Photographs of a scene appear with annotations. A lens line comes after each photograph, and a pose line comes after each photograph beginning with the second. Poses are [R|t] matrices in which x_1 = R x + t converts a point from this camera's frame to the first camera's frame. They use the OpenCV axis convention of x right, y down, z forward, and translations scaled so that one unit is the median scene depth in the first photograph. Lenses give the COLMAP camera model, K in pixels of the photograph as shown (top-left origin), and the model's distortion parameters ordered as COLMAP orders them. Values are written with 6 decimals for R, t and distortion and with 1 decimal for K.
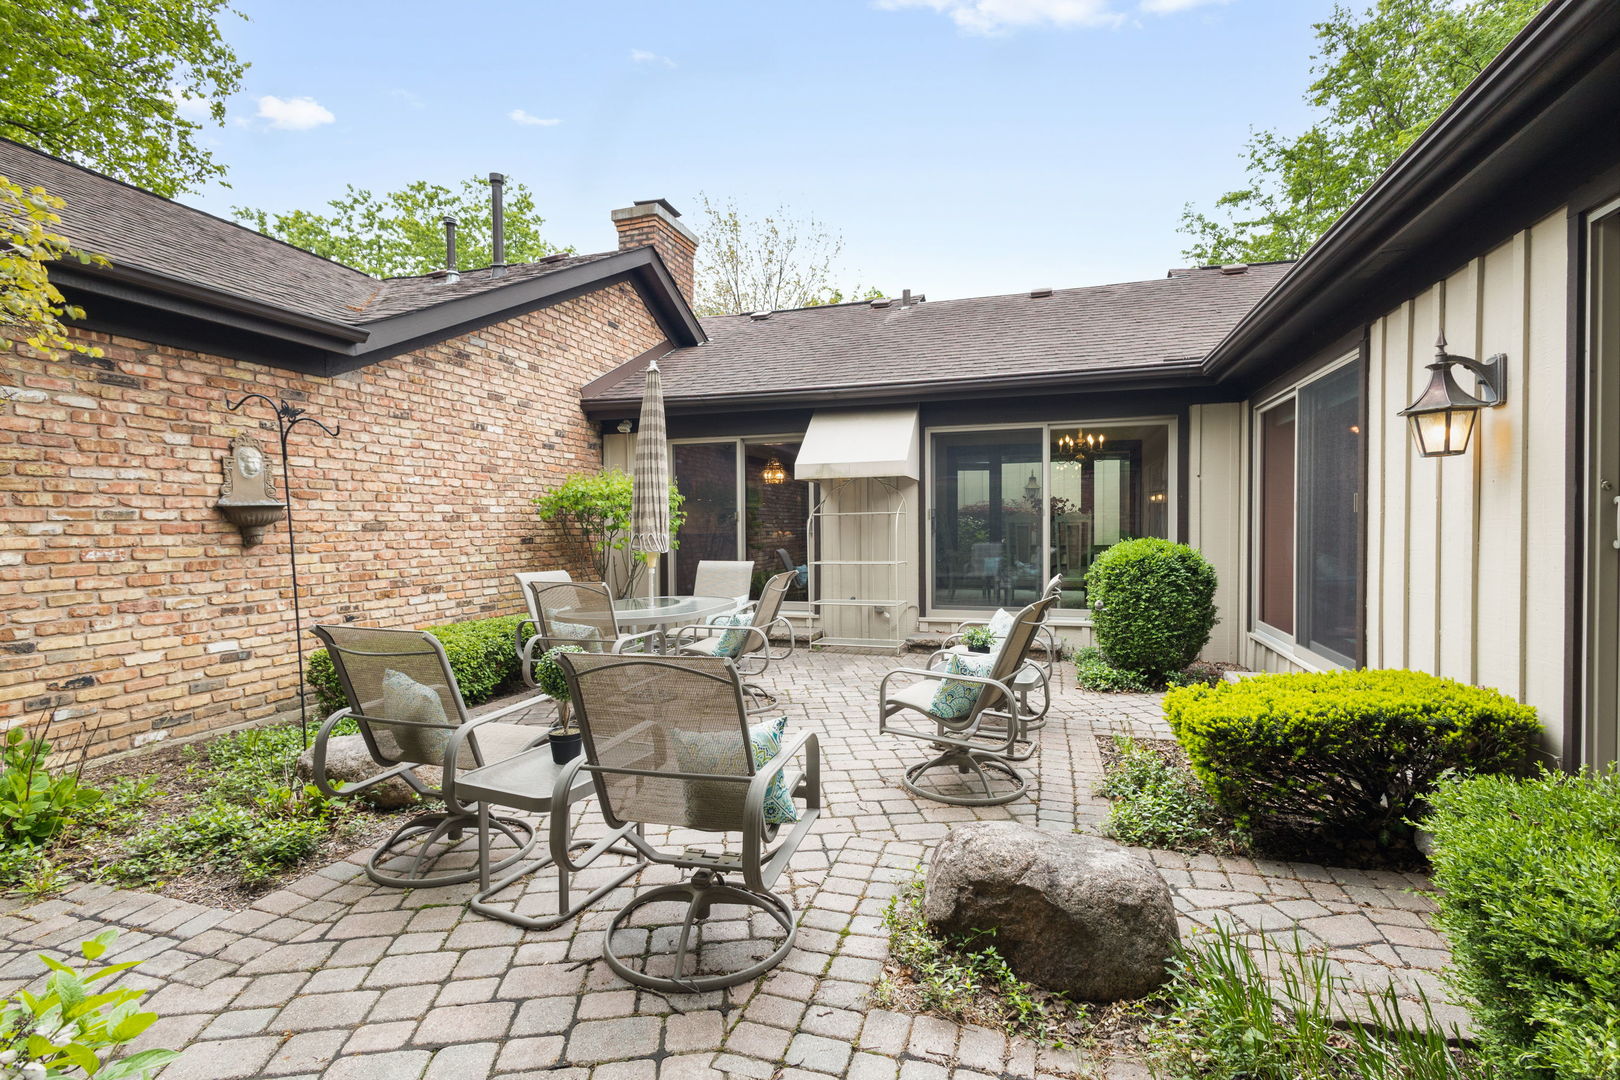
lens RADIAL K [[761.5, 0, 810.9], [0, 761.5, 535.2], [0, 0, 1]] dist [0.000869, -0.000820]
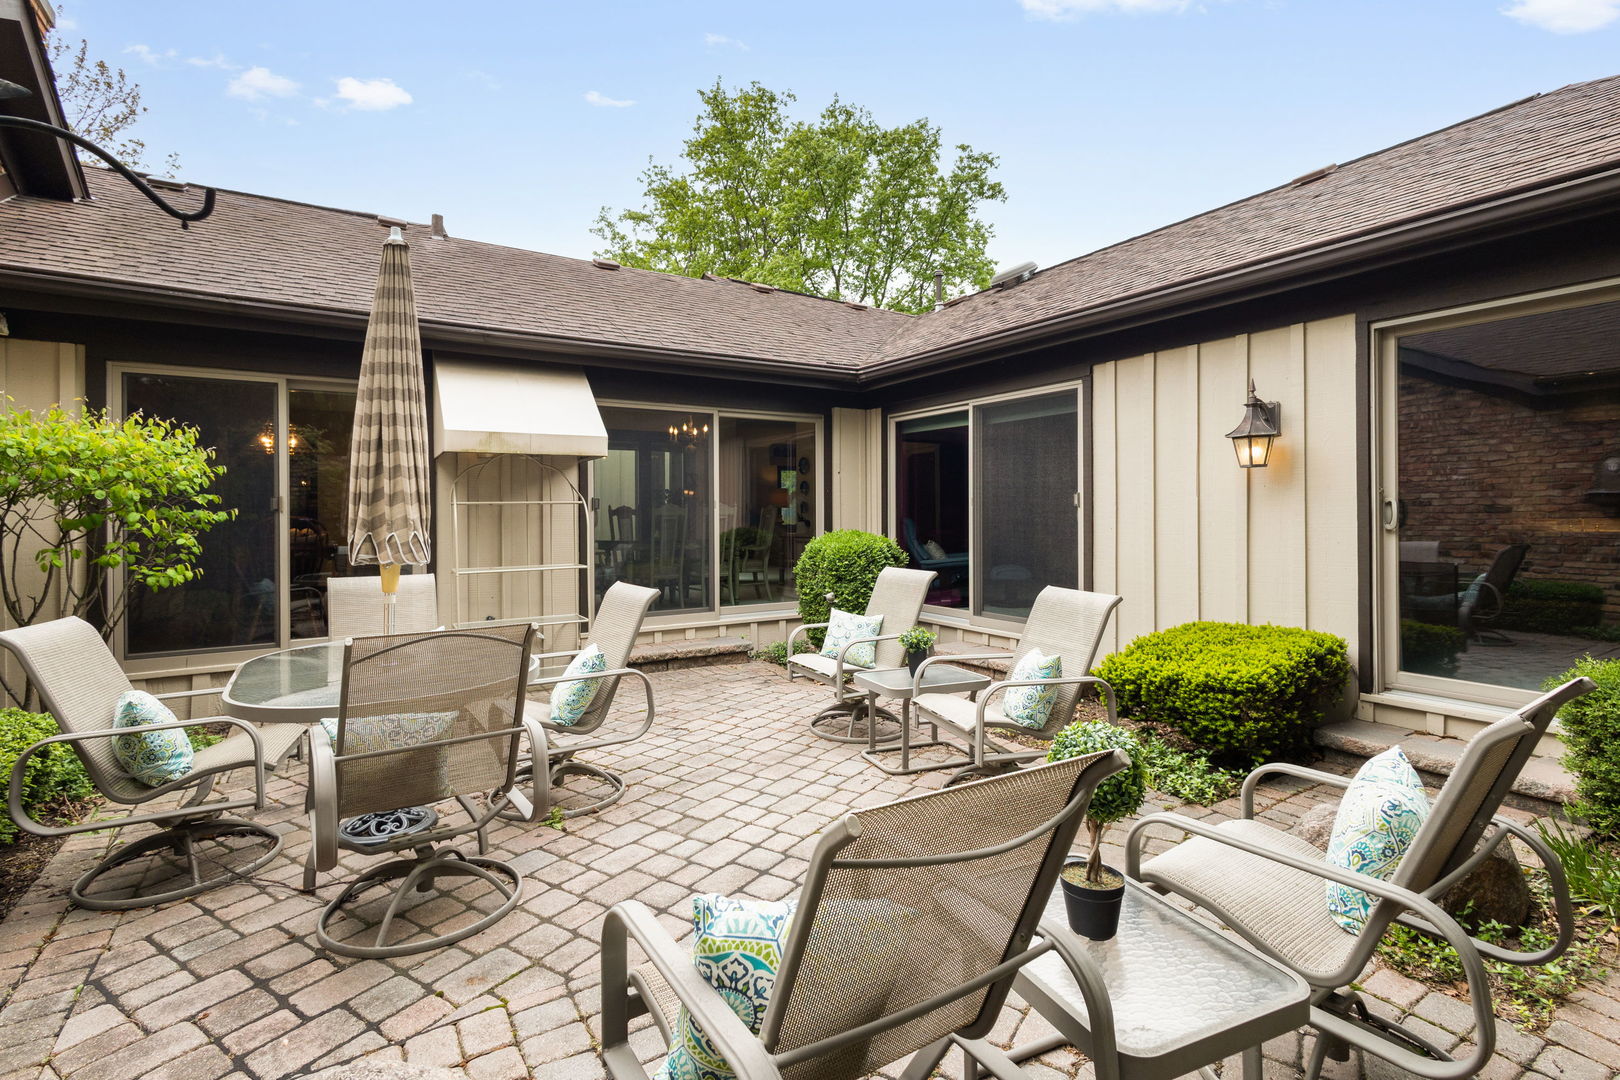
lens RADIAL K [[761.5, 0, 815.8], [0, 761.5, 531.3], [0, 0, 1]] dist [0.000869, -0.000820]
pose [[0.639570, -0.014743, 0.768592, -0.314305], [0.011850, 0.999886, 0.009319, -0.003452], [-0.768642, 0.003147, 0.639672, 0.282757]]
